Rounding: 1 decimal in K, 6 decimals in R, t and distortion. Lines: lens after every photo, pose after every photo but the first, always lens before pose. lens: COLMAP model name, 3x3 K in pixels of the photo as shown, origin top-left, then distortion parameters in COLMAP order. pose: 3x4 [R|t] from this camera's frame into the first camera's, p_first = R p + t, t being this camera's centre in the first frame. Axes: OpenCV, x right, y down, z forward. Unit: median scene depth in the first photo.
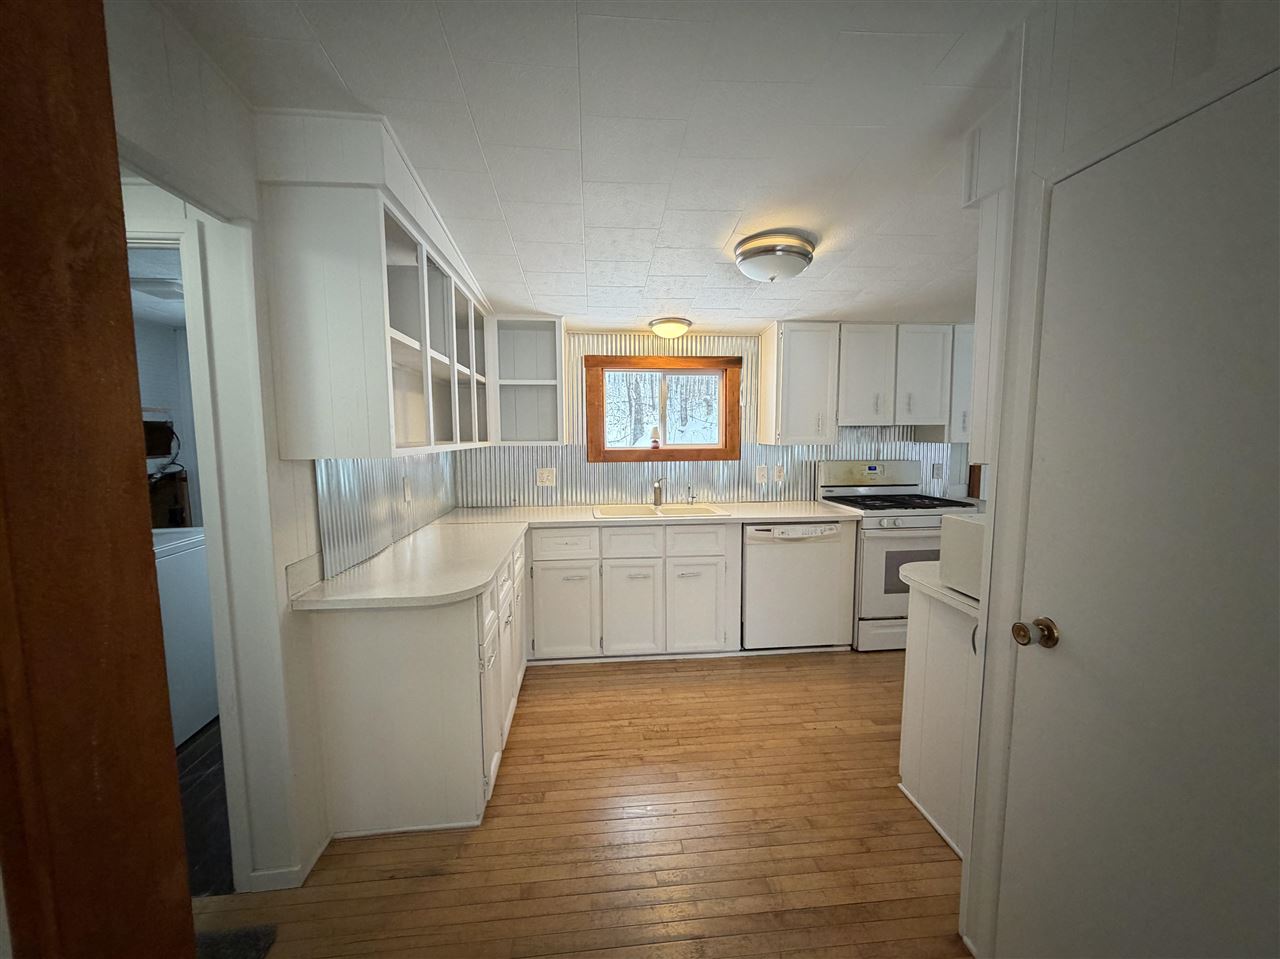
lens RADIAL K [[508.5, 0, 637.9], [0, 508.5, 480.4], [0, 0, 1]] dist [0.000737, -0.000008]
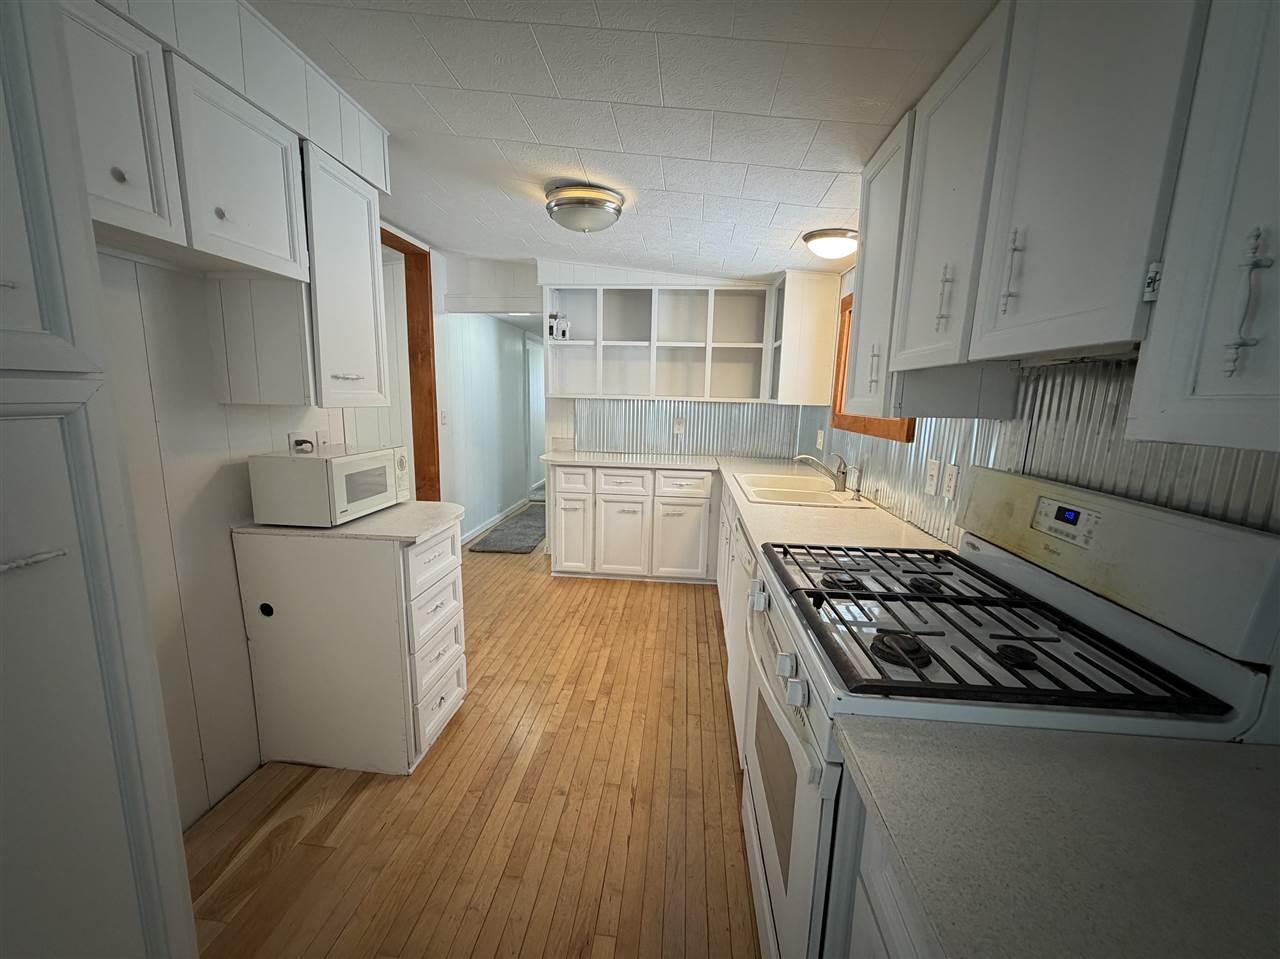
lens RADIAL K [[508.5, 0, 637.9], [0, 508.5, 480.4], [0, 0, 1]] dist [0.000737, -0.000008]
pose [[-0.187801, 0.166763, -0.967947, 0.885677], [-0.112766, 0.975304, 0.189909, -0.079992], [0.975712, 0.144816, -0.164358, 0.915047]]
